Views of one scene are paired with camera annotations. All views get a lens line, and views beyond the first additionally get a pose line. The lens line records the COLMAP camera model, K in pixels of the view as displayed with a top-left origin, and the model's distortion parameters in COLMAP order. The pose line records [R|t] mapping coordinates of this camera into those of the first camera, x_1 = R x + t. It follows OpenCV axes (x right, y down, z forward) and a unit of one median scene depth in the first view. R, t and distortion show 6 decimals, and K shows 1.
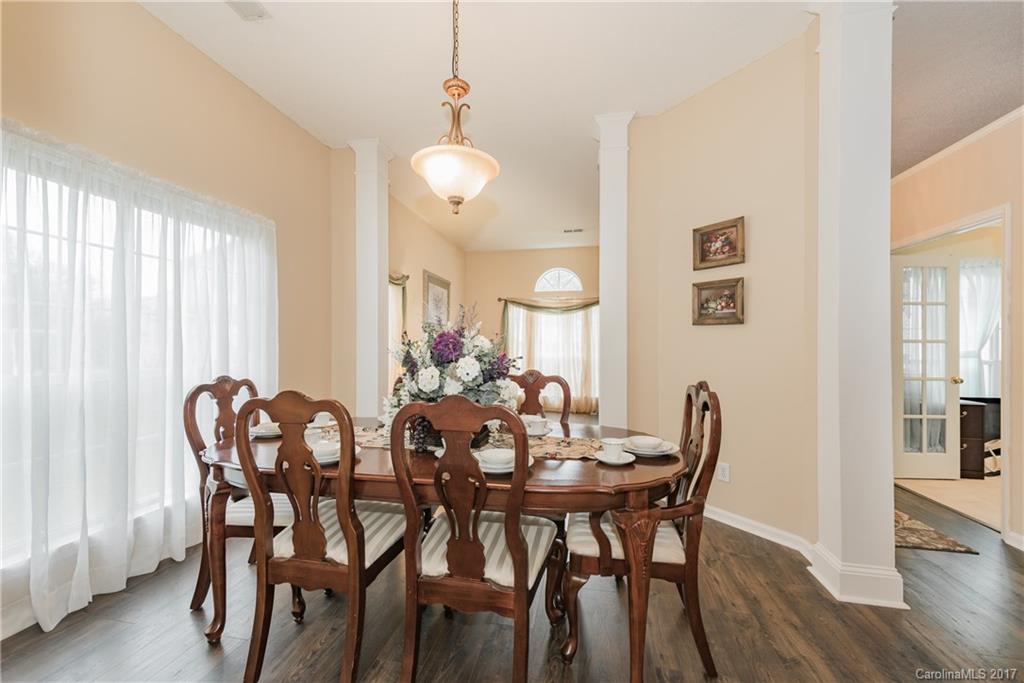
lens RADIAL K [[398.3, 0, 513.5], [0, 398.3, 344.5], [0, 0, 1]] dist [-0.000378, -0.000029]
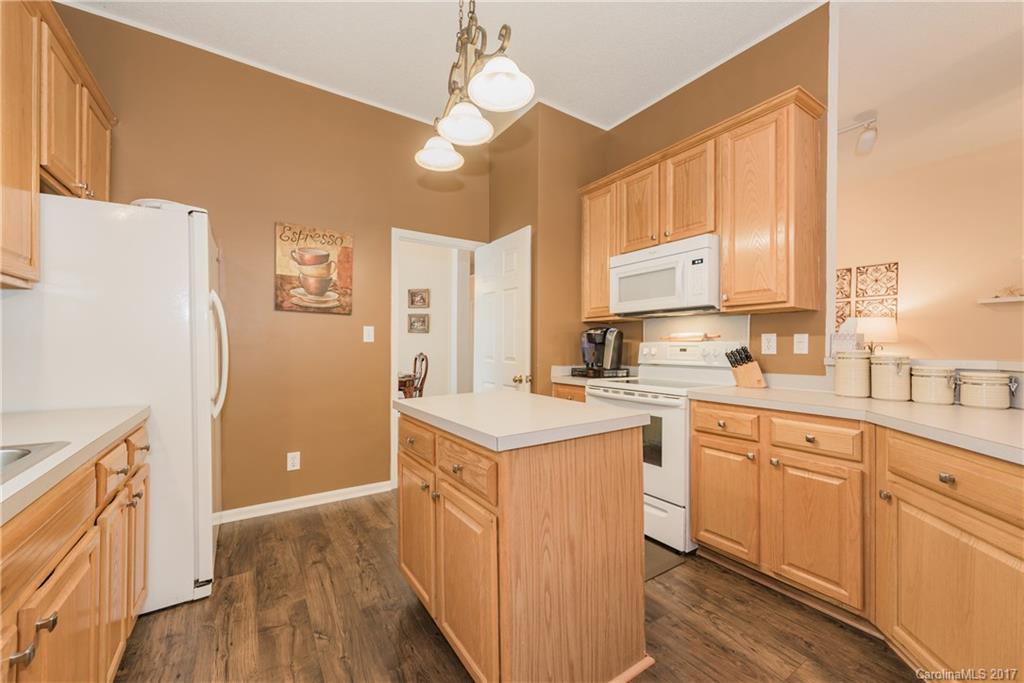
lens RADIAL K [[398.3, 0, 513.5], [0, 398.3, 344.5], [0, 0, 1]] dist [-0.000378, -0.000029]
pose [[0.713676, -0.000911, 0.700476, -0.691671], [0.000200, 0.999999, 0.001096, 0.014187], [-0.700476, -0.000642, 0.713675, -1.006976]]
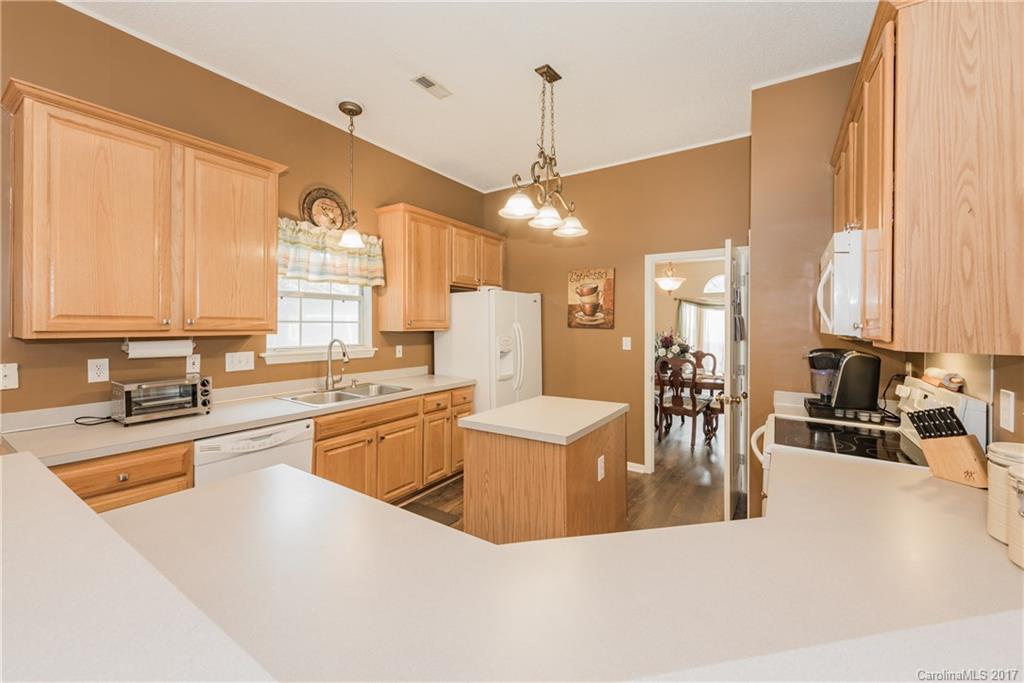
lens RADIAL K [[409.0, 0, 511.4], [0, 409.0, 322.8], [0, 0, 1]] dist [0.000450, 0.000048]
pose [[0.923372, 0.000116, -0.383905, -0.041661], [-0.000473, 1.000000, -0.000835, -0.082810], [0.383905, 0.000953, 0.923372, -1.414855]]
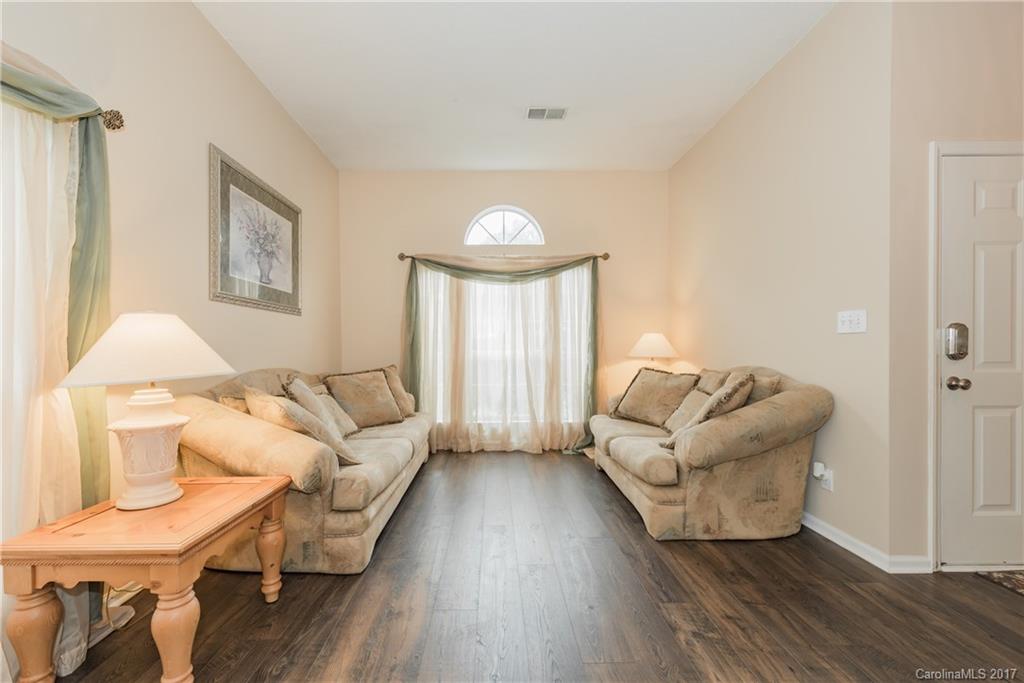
lens RADIAL K [[398.3, 0, 513.5], [0, 398.3, 344.5], [0, 0, 1]] dist [-0.000378, -0.000029]
pose [[0.972913, -0.003179, 0.231149, -0.033627], [0.004012, 0.999987, -0.003130, 0.040994], [-0.231136, 0.003973, 0.972913, 1.122535]]
